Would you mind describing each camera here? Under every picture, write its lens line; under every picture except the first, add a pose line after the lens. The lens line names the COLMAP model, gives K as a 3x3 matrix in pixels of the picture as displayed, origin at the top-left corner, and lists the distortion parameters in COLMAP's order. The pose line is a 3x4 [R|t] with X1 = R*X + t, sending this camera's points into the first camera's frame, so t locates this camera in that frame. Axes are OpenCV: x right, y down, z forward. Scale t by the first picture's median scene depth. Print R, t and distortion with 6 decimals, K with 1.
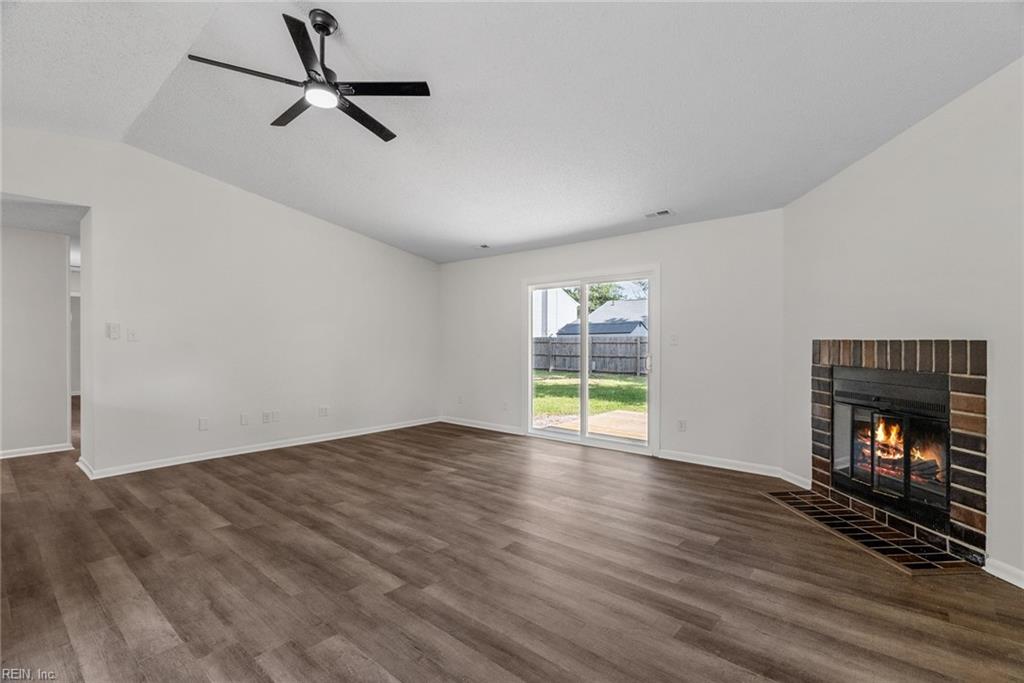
lens RADIAL K [[468.4, 0, 509.5], [0, 468.4, 342.8], [0, 0, 1]] dist [-0.004246, 0.002465]
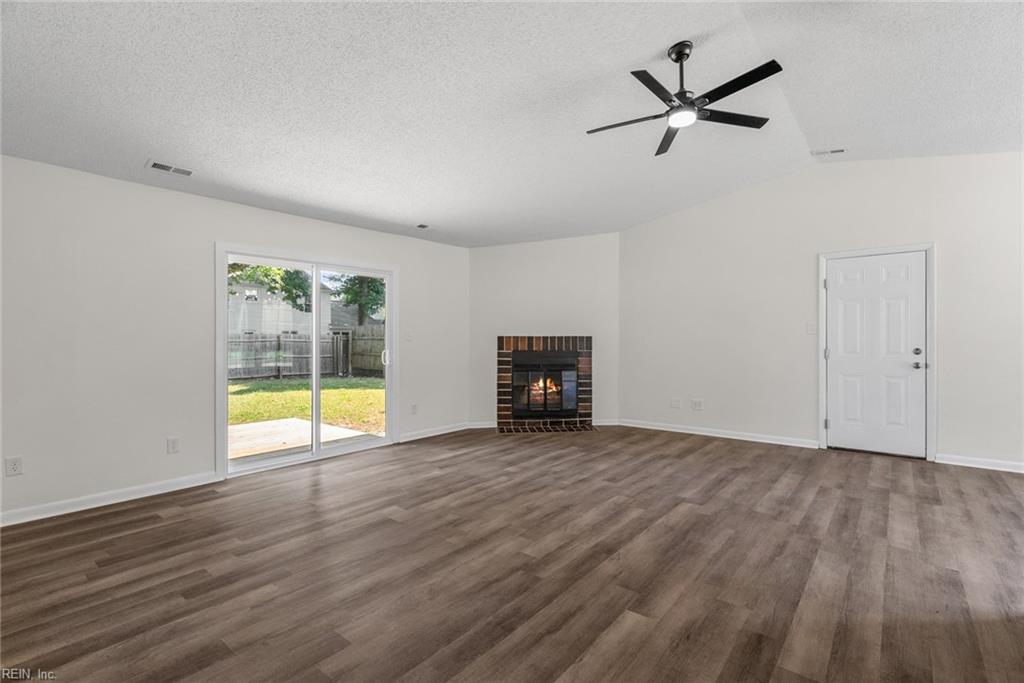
lens RADIAL K [[468.4, 0, 519.8], [0, 468.4, 345.0], [0, 0, 1]] dist [-0.004246, 0.002465]
pose [[-0.028333, -0.012735, 0.999517, -1.196891], [0.006981, 0.999892, 0.012938, 0.003074], [-0.999574, 0.007345, -0.028241, 1.121039]]
